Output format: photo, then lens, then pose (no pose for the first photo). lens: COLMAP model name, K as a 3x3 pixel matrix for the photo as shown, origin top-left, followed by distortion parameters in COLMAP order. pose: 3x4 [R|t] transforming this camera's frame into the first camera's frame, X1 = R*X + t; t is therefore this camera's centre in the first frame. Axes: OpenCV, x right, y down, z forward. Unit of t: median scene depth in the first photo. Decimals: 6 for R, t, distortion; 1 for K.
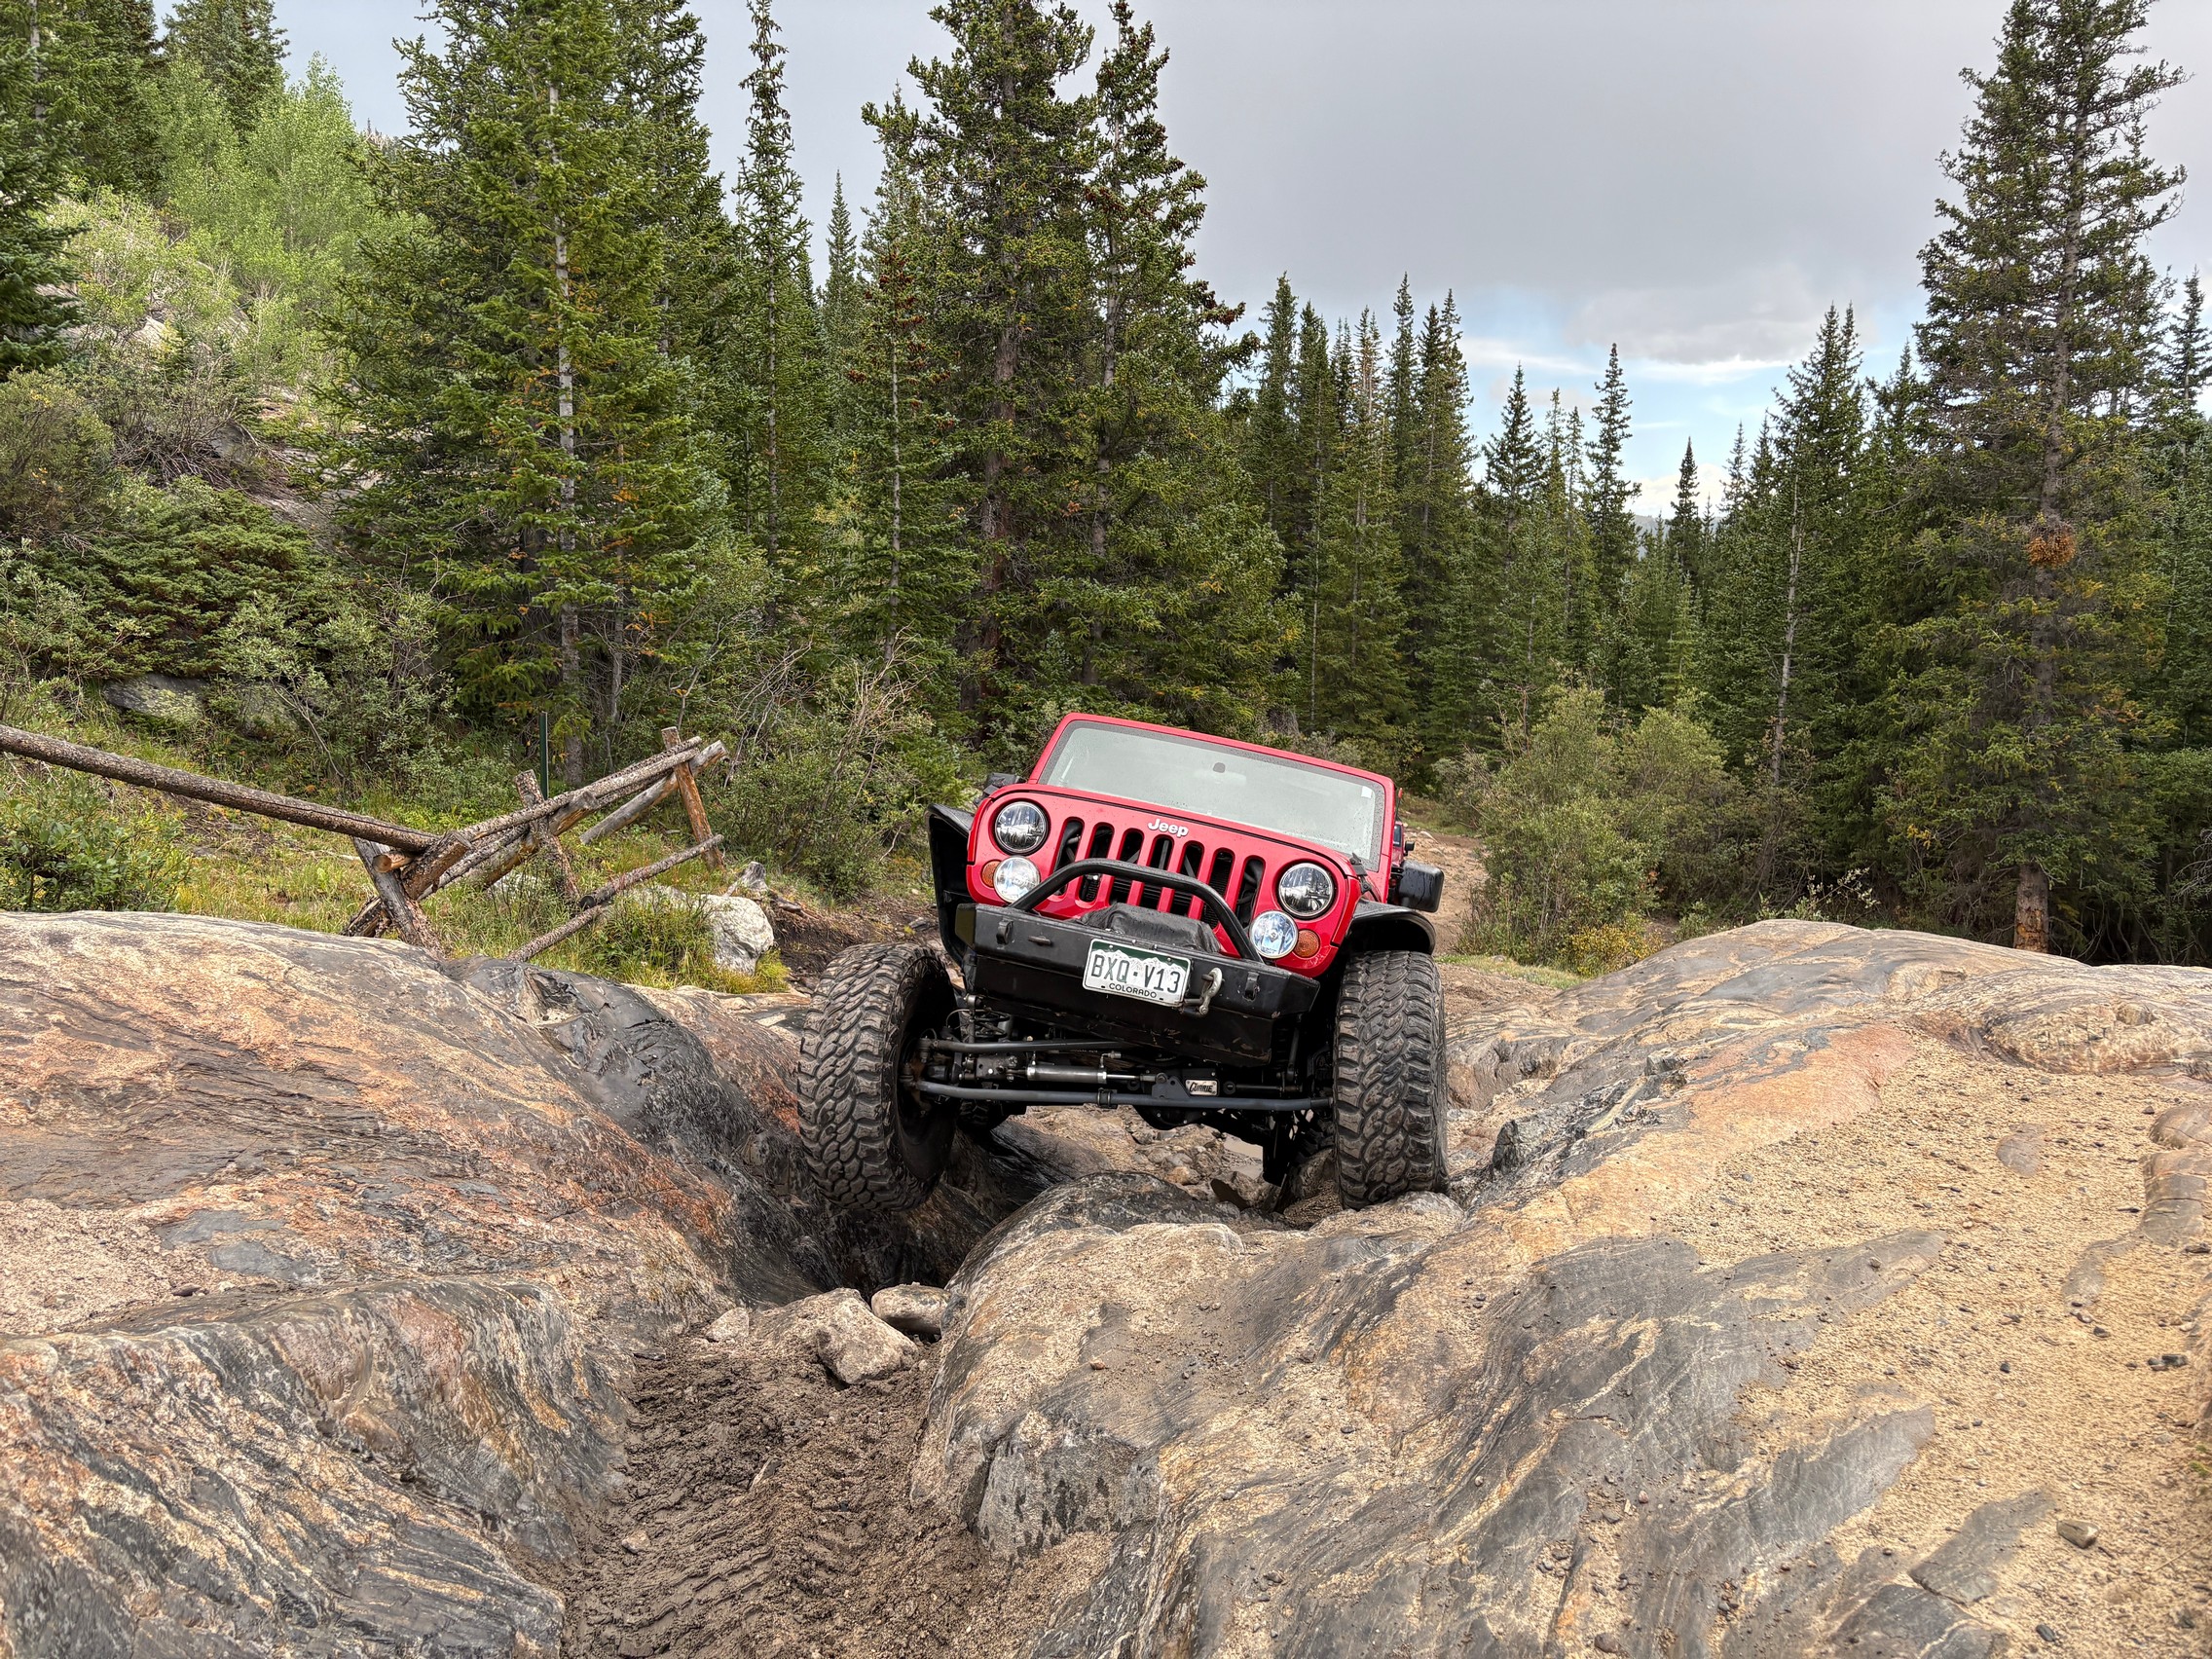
lens RADIAL K [[1666.4, 0, 1095.7], [0, 1666.4, 832.7], [0, 0, 1]] dist [0.037756, -0.036052]
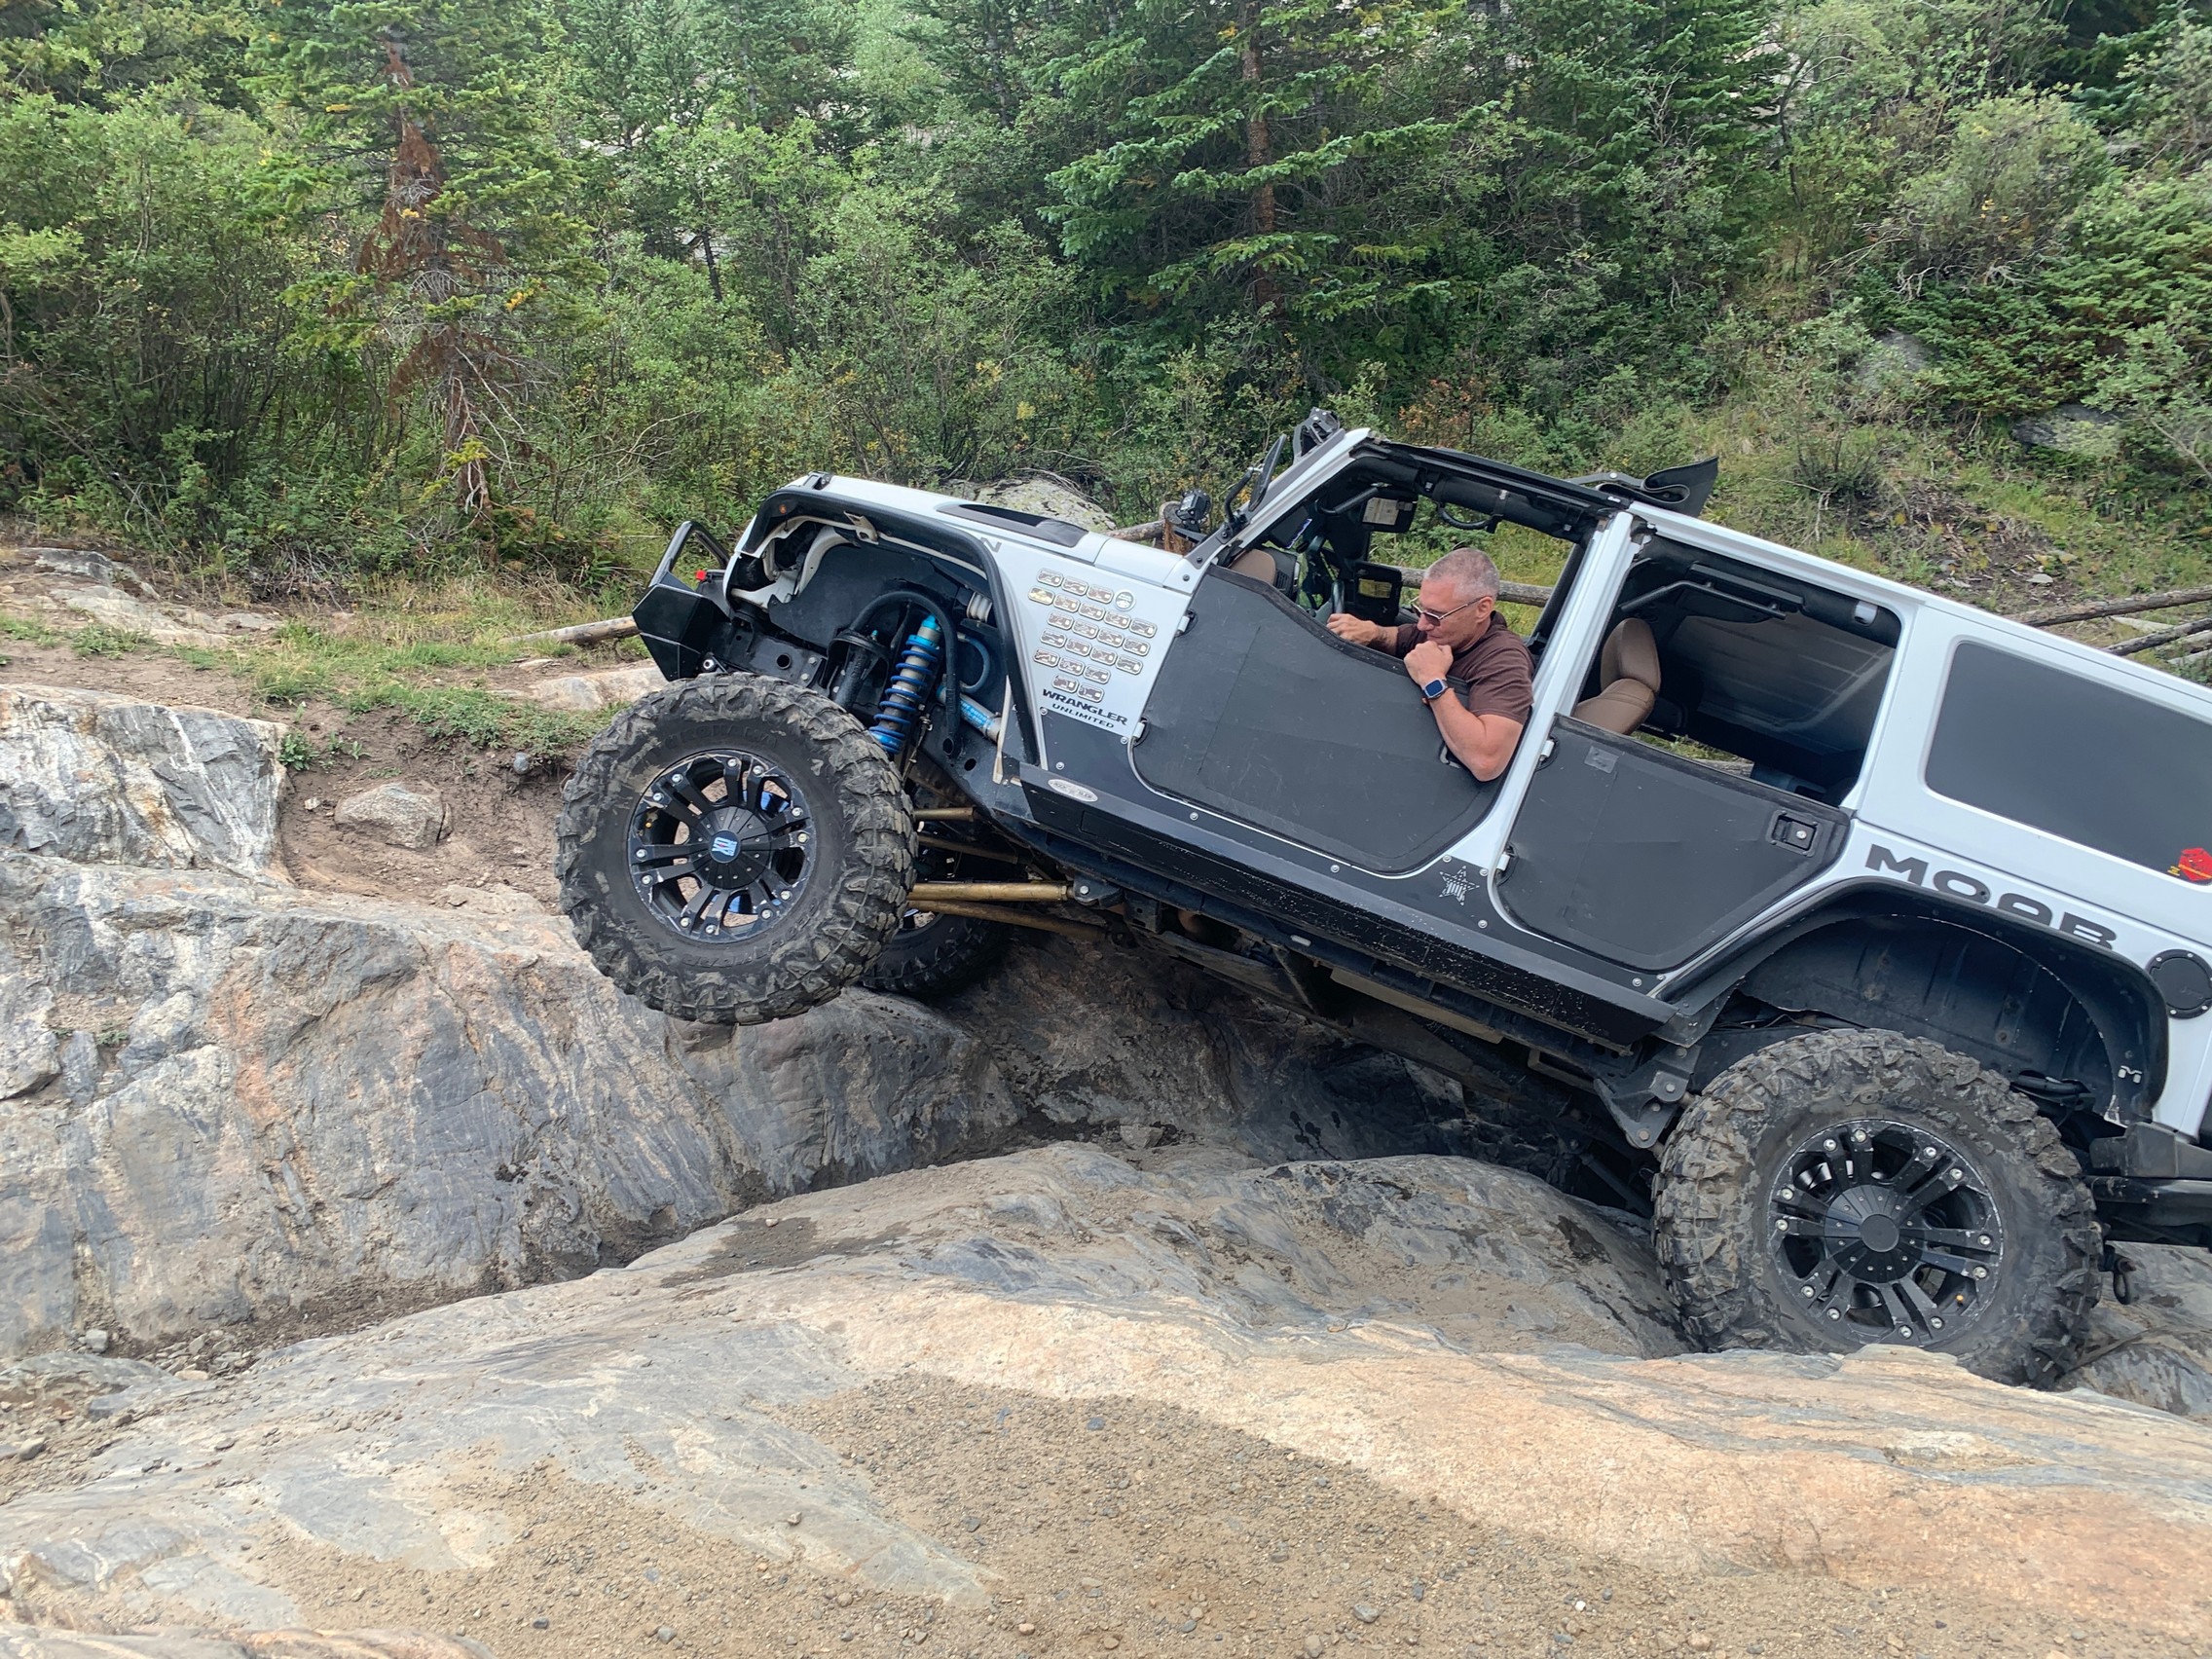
lens RADIAL K [[1700.6, 0, 1106.0], [0, 1700.6, 829.5], [0, 0, 1]] dist [0.006381, -0.008066]
pose [[0.234831, 0.203283, -0.950542, 0.194236], [-0.005758, 0.978161, 0.207767, -0.038880], [0.972019, -0.043317, 0.230873, 0.161045]]
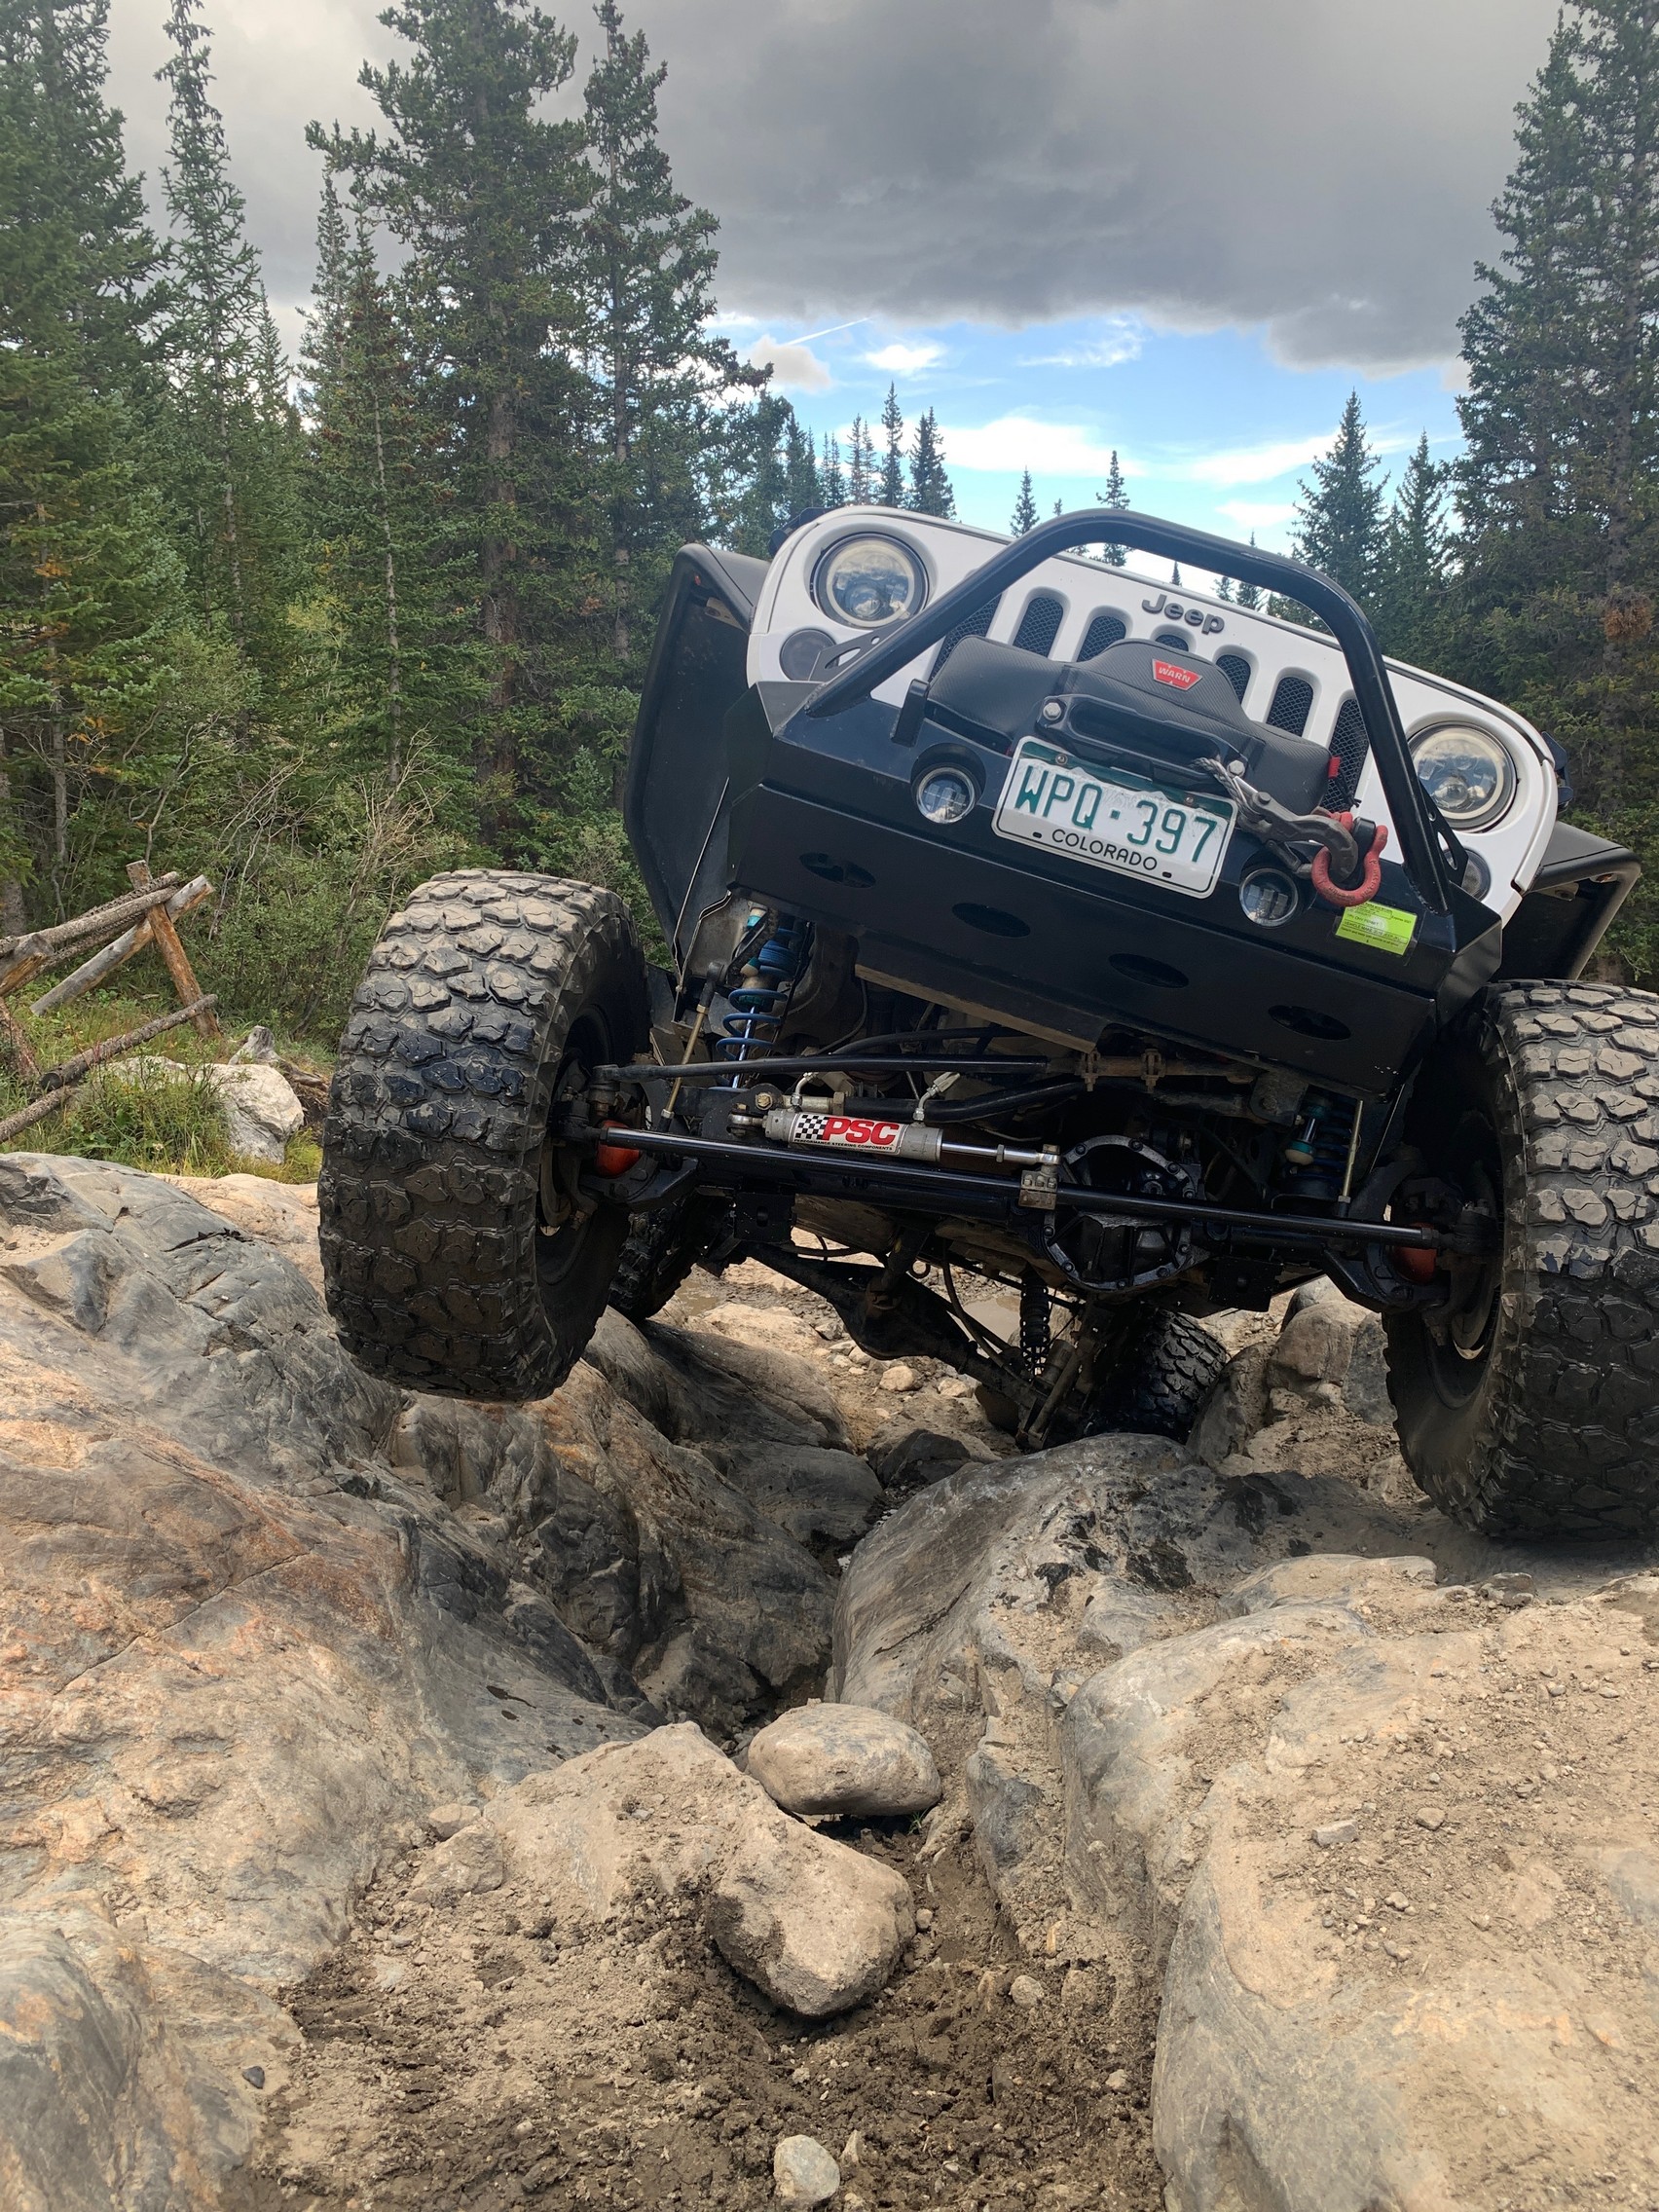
lens RADIAL K [[1700.6, 0, 818.3], [0, 1700.6, 1100.5], [0, 0, 1]] dist [0.006381, -0.008066]
pose [[0.988826, -0.069271, 0.131999, -0.038413], [0.060980, 0.995964, 0.065851, 0.012161], [-0.136028, -0.057066, 0.989060, 0.116438]]
